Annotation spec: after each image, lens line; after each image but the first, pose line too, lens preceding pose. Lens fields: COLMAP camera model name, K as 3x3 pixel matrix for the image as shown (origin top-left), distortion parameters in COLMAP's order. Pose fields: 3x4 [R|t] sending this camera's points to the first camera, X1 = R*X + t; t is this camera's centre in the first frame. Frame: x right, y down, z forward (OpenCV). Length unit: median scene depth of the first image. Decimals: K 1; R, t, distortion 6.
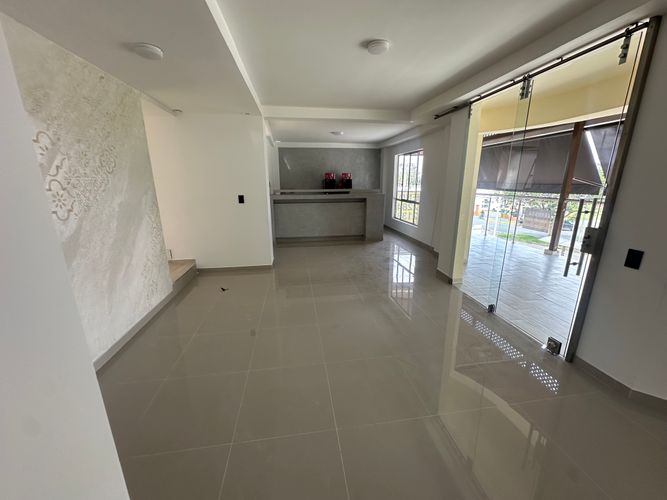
lens RADIAL K [[266.7, 0, 339.3], [0, 266.7, 249.1], [0, 0, 1]] dist [-0.010579, -0.000435]
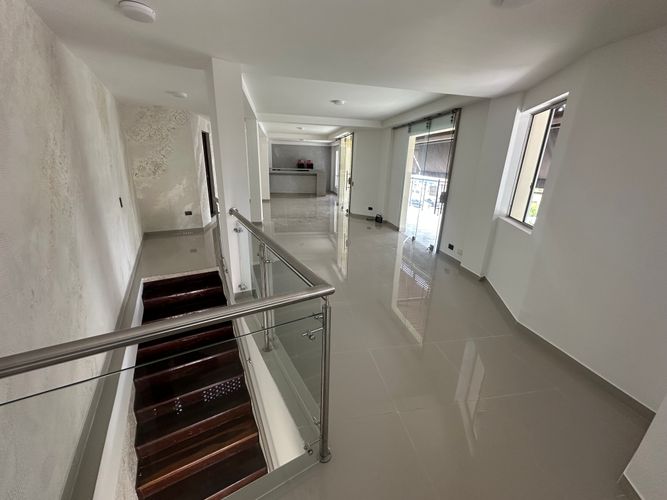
lens RADIAL K [[266.7, 0, 338.1], [0, 266.7, 247.8], [0, 0, 1]] dist [-0.010579, -0.000435]
pose [[0.998441, 0.032561, 0.045334, 0.155386], [-0.034897, 0.998051, 0.051725, 0.205274], [-0.043562, -0.053227, 0.997632, -0.828032]]
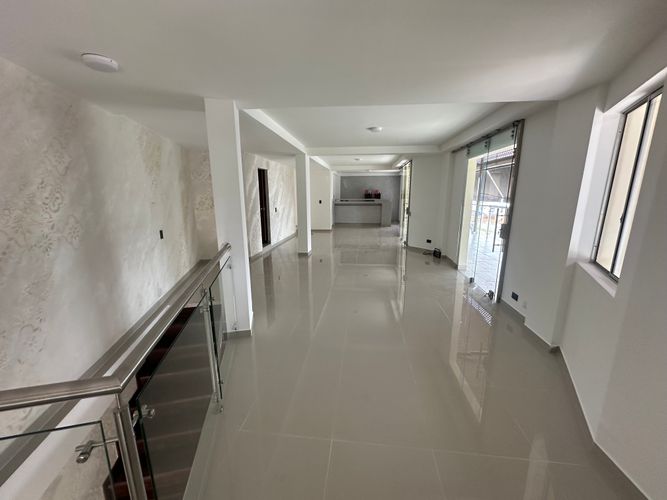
lens RADIAL K [[266.7, 0, 336.4], [0, 266.7, 249.1], [0, 0, 1]] dist [-0.010579, -0.000435]
pose [[0.962086, 0.065948, -0.264652, 0.262271], [-0.076940, 0.996542, -0.031374, 0.182149], [0.261667, 0.050547, 0.963834, -0.756407]]
